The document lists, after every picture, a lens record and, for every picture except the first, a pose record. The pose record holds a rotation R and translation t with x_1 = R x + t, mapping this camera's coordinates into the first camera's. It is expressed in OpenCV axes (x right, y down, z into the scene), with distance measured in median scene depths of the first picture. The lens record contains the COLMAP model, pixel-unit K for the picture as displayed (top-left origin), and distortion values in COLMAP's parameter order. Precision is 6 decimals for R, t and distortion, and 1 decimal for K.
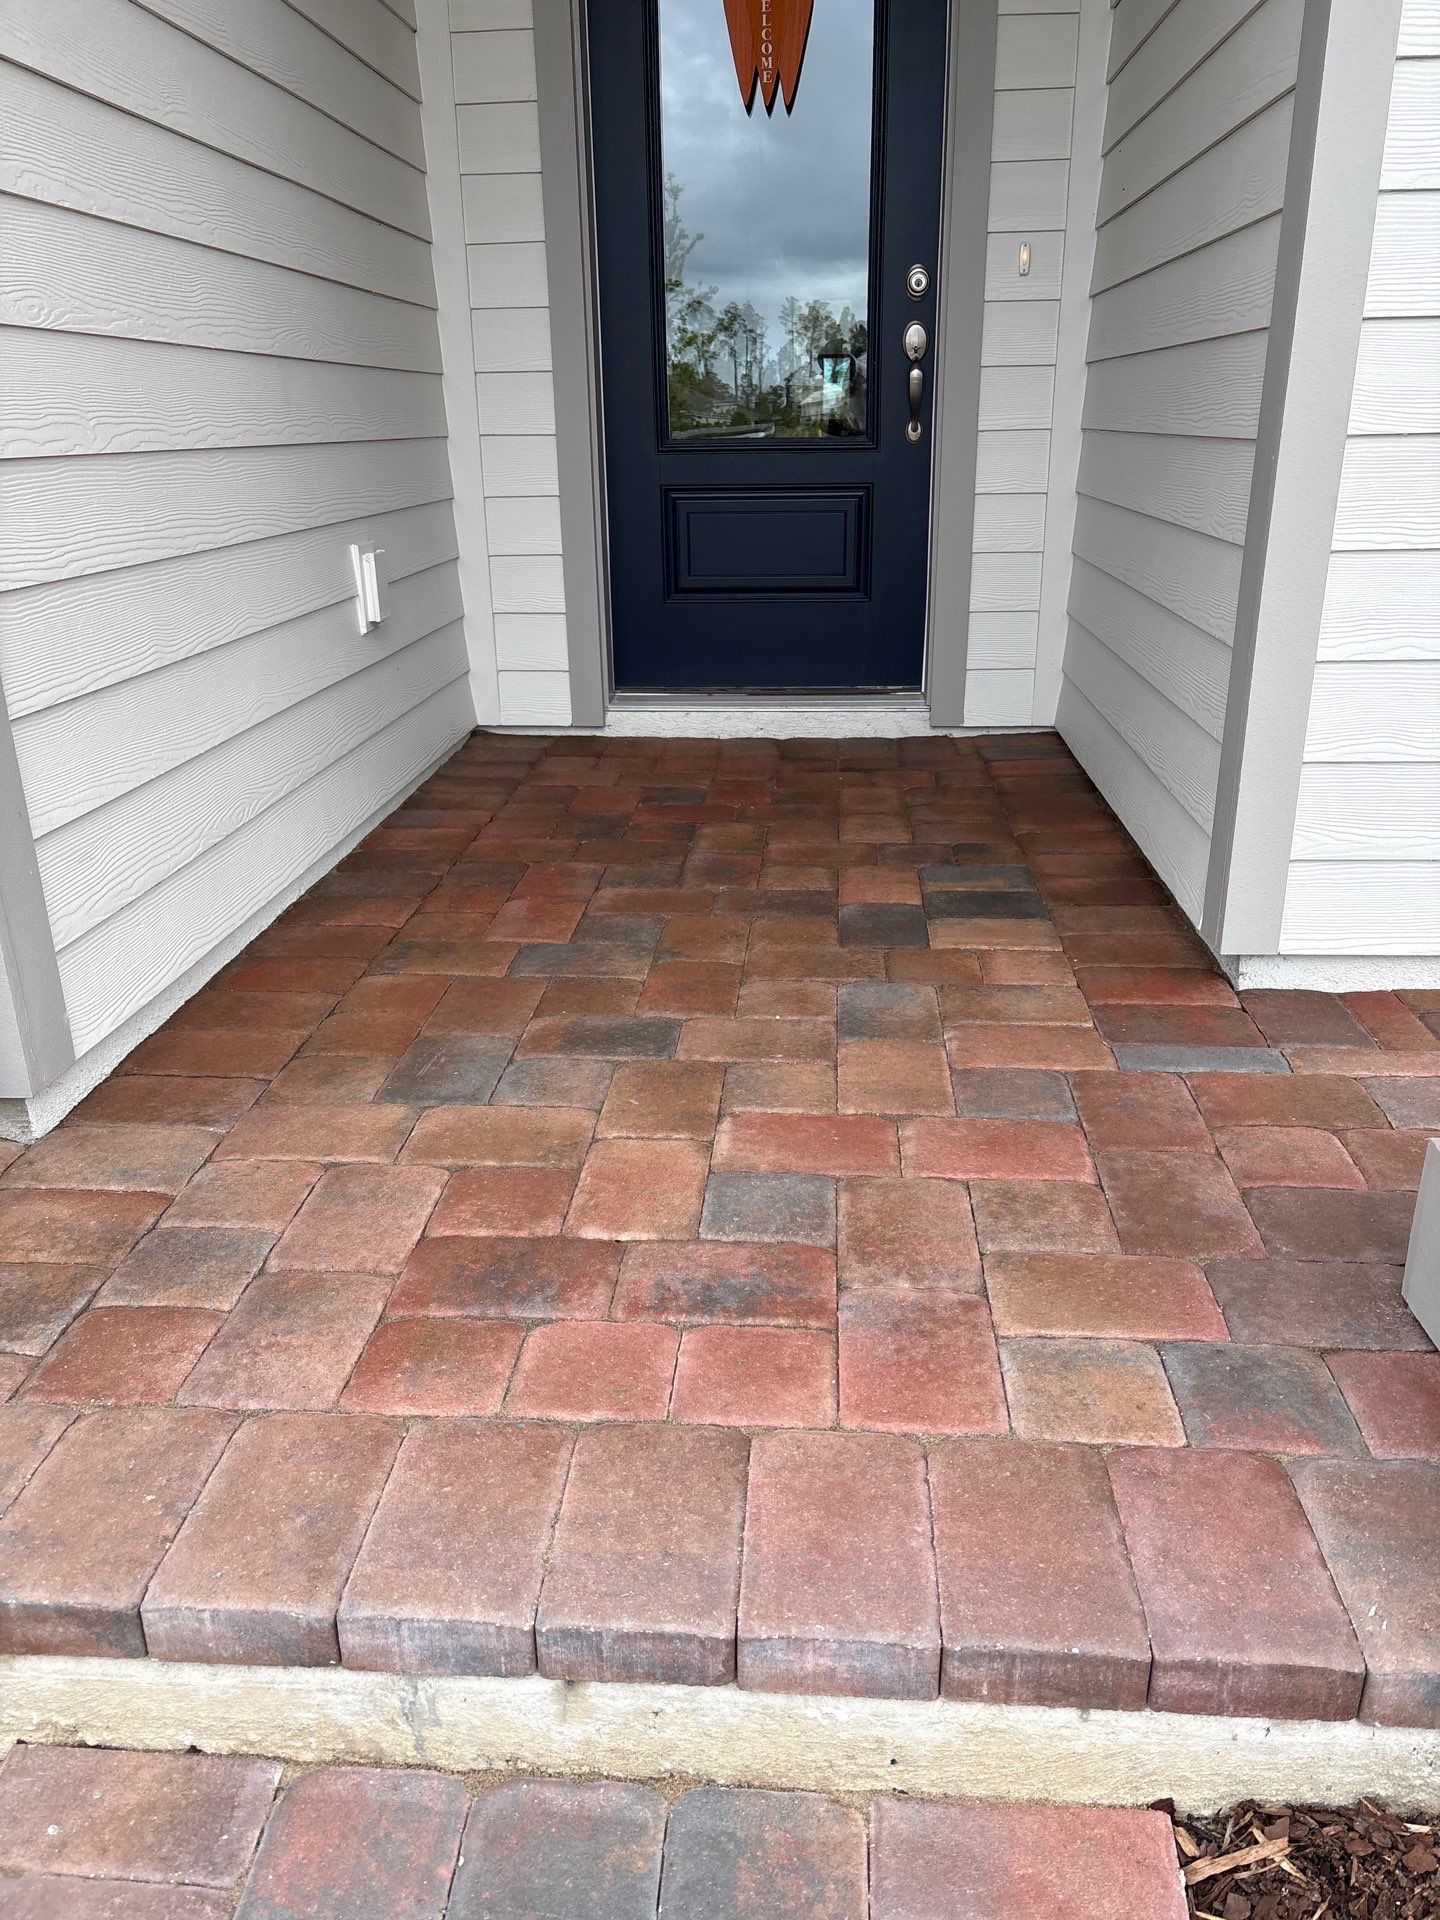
lens RADIAL K [[1406.5, 0, 720.0], [0, 1406.5, 960.0], [0, 0, 1]] dist [0.146751, -0.342376]
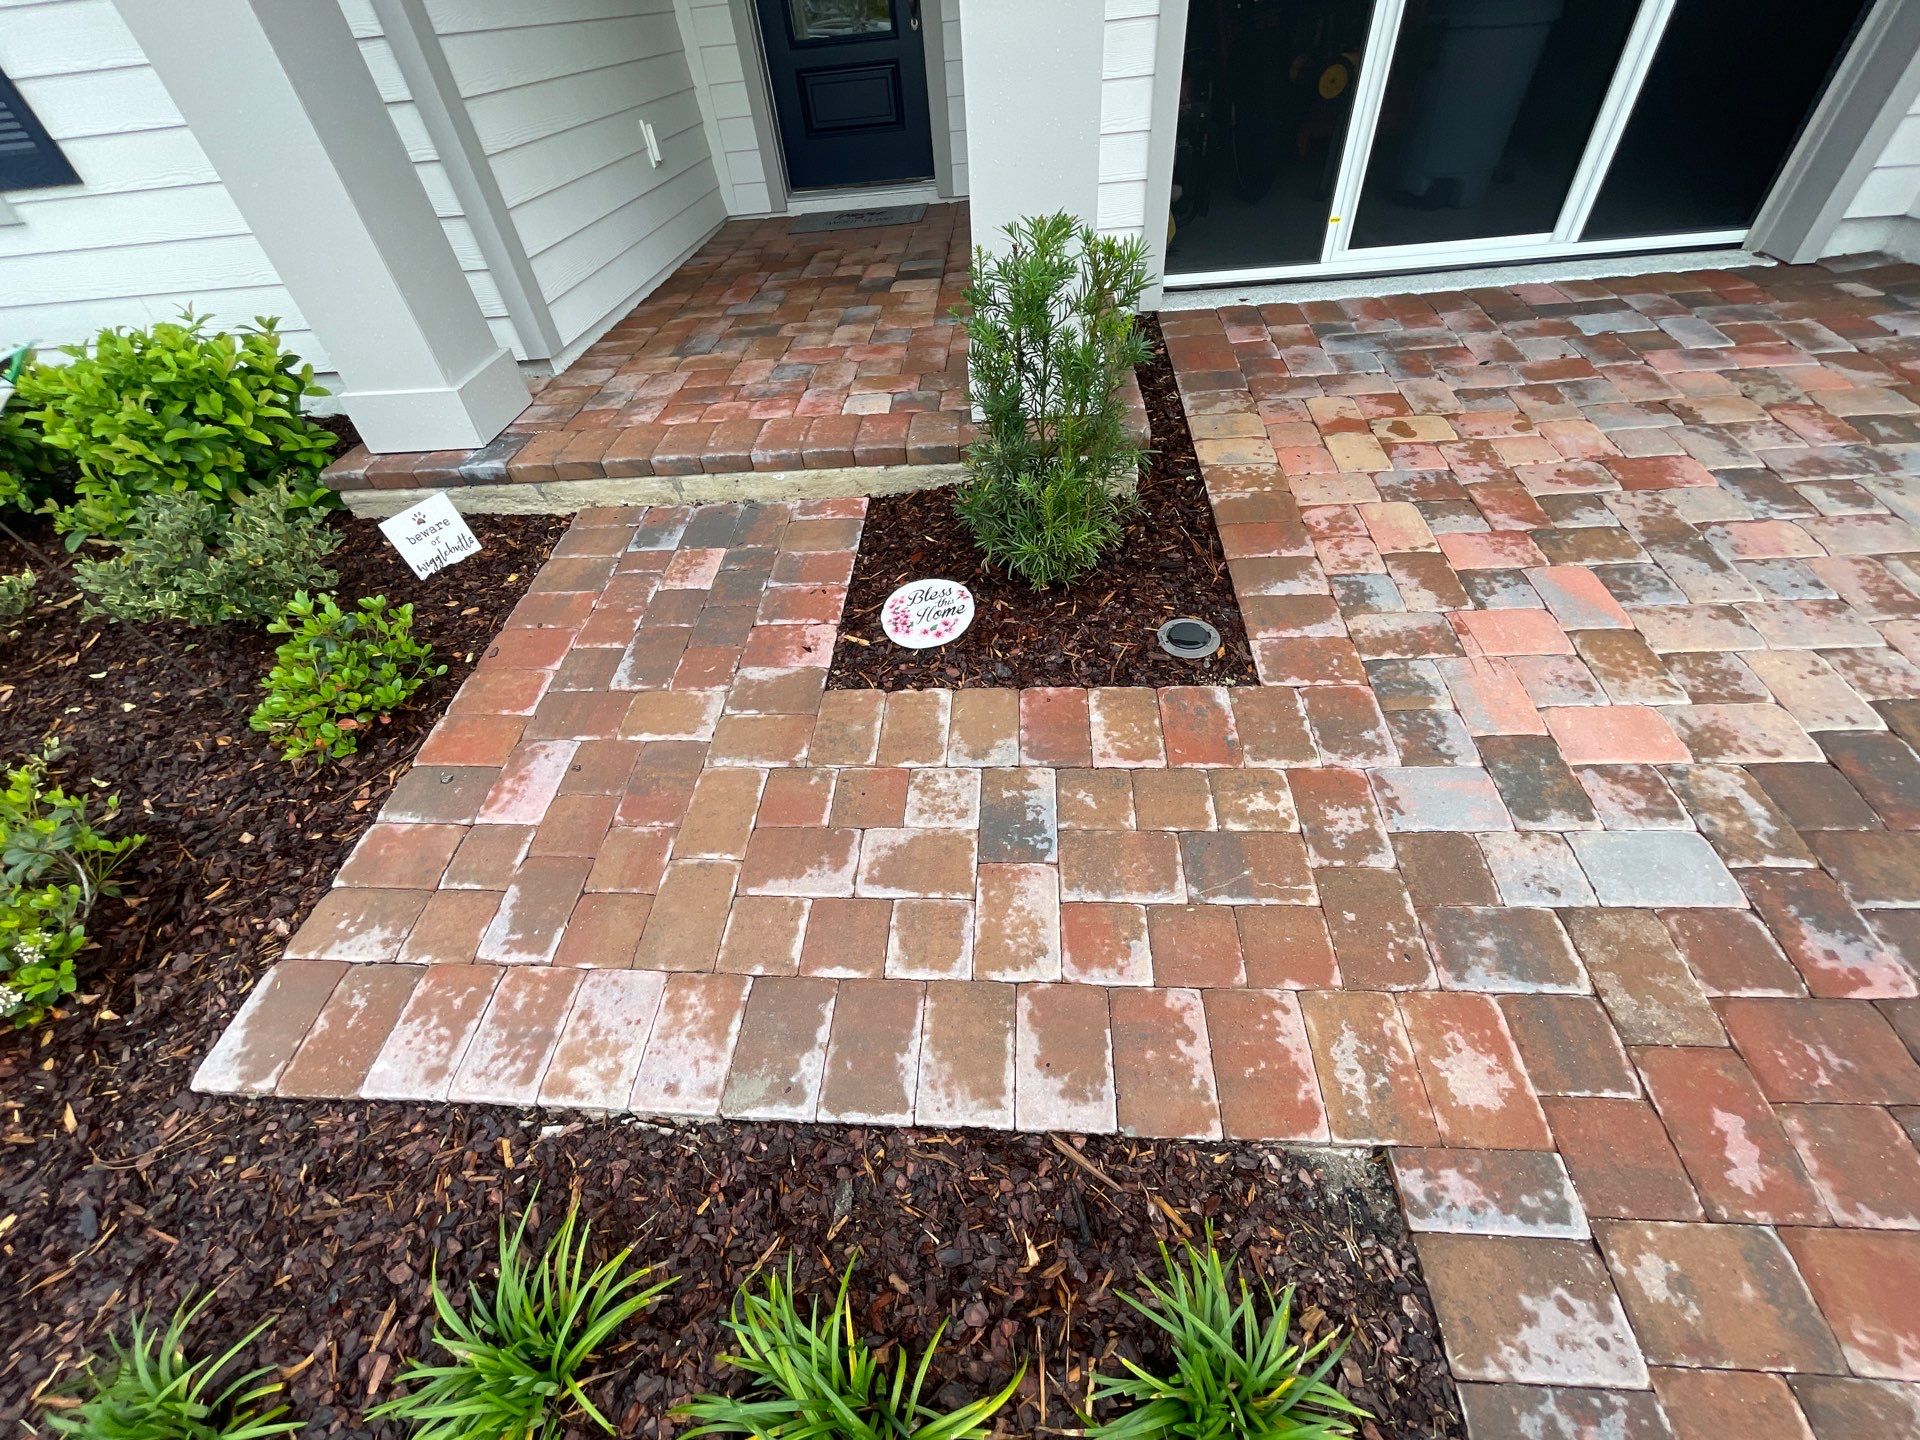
lens RADIAL K [[769.8, 0, 960.0], [0, 769.8, 720.0], [0, 0, 1]] dist [0.000050, -0.000200]
pose [[0.997431, -0.055894, -0.044806, 0.285953], [0.068922, 0.919289, 0.387502, 0.163413], [0.019531, -0.389594, 0.920779, -0.543318]]
